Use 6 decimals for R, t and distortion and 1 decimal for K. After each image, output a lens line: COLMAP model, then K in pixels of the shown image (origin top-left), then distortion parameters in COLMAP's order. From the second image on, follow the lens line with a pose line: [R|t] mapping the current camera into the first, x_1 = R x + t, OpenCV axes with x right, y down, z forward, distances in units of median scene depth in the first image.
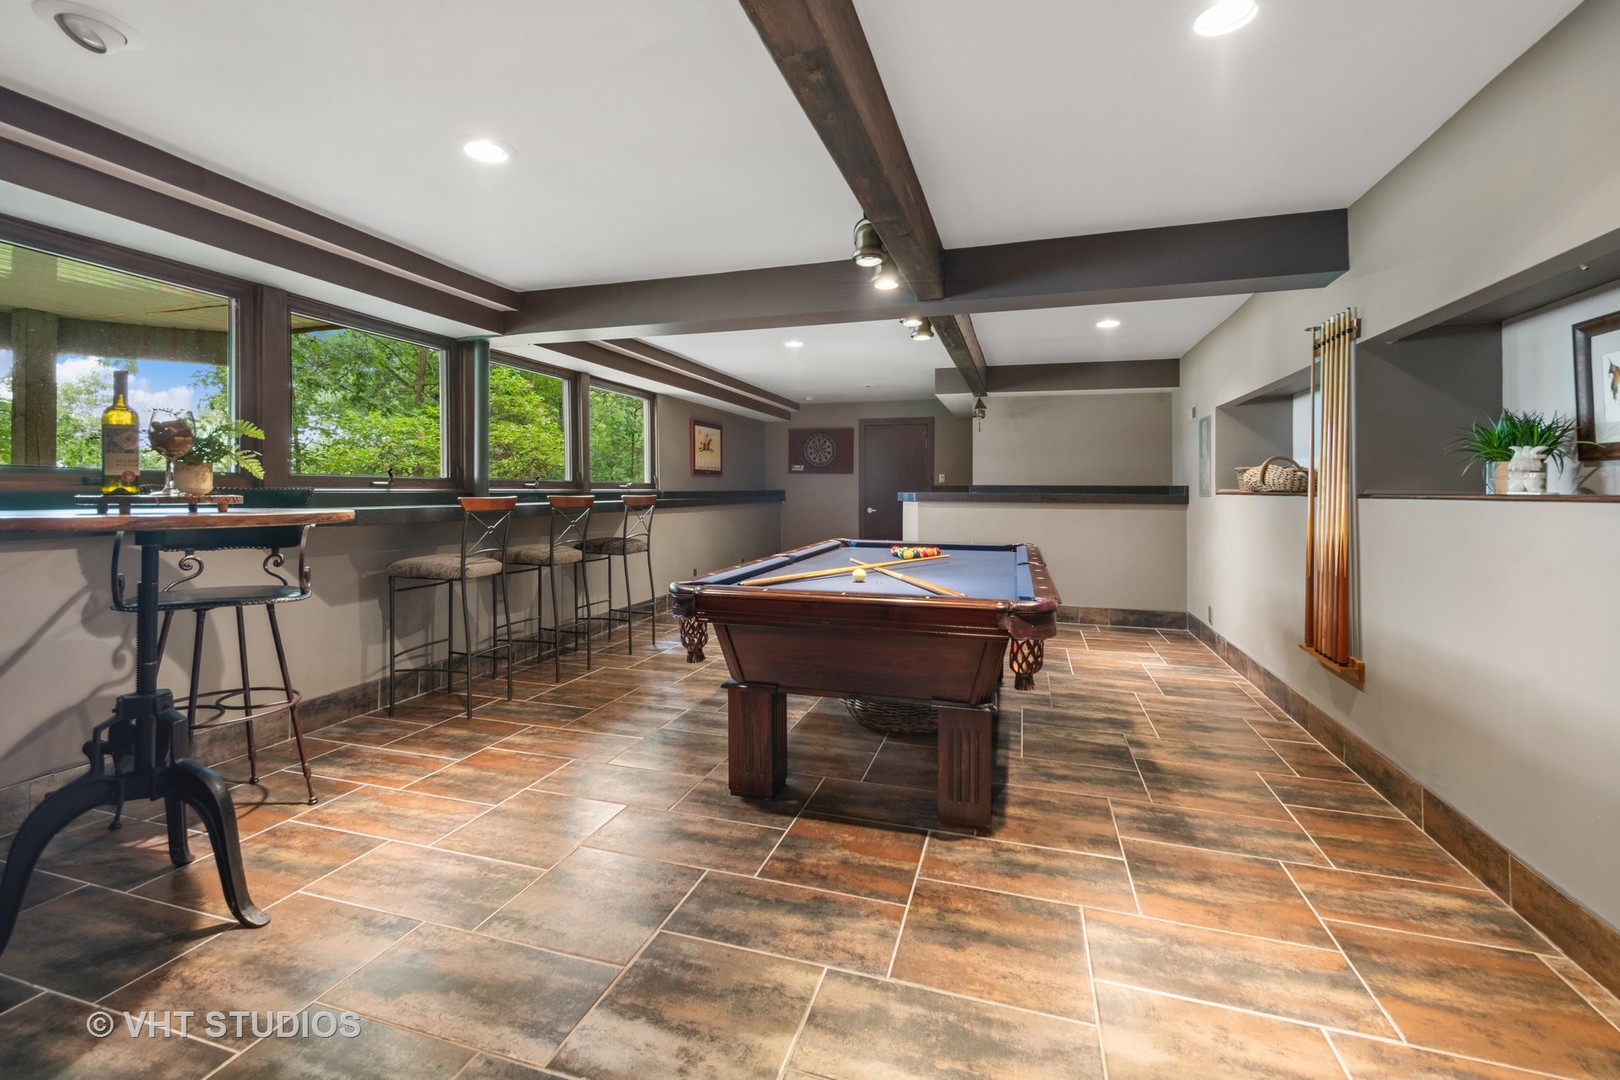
lens RADIAL K [[696.6, 0, 805.8], [0, 696.6, 489.0], [0, 0, 1]] dist [0.018200, -0.003231]
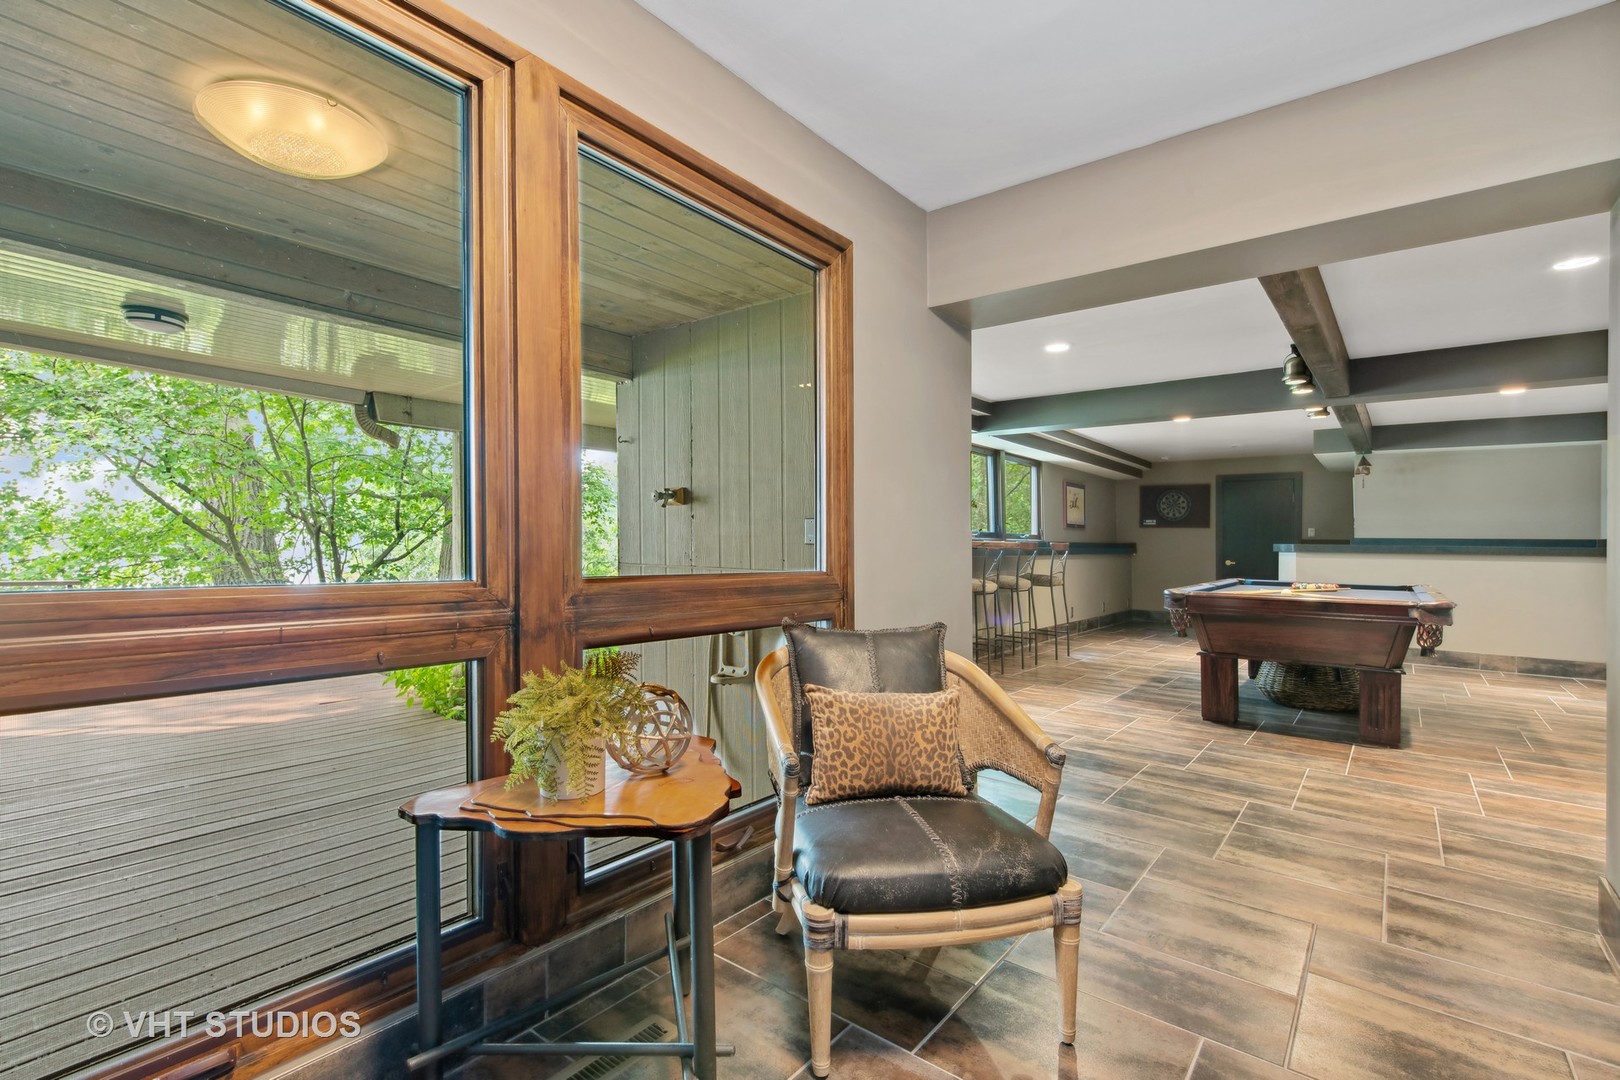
lens RADIAL K [[733.8, 0, 809.5], [0, 733.8, 539.7], [0, 0, 1]] dist [0.002508, -0.000314]
pose [[0.930495, 0.005527, -0.366263, -0.126151], [-0.008345, 0.999947, -0.006112, 0.011354], [0.366209, 0.008743, 0.930491, -0.352752]]
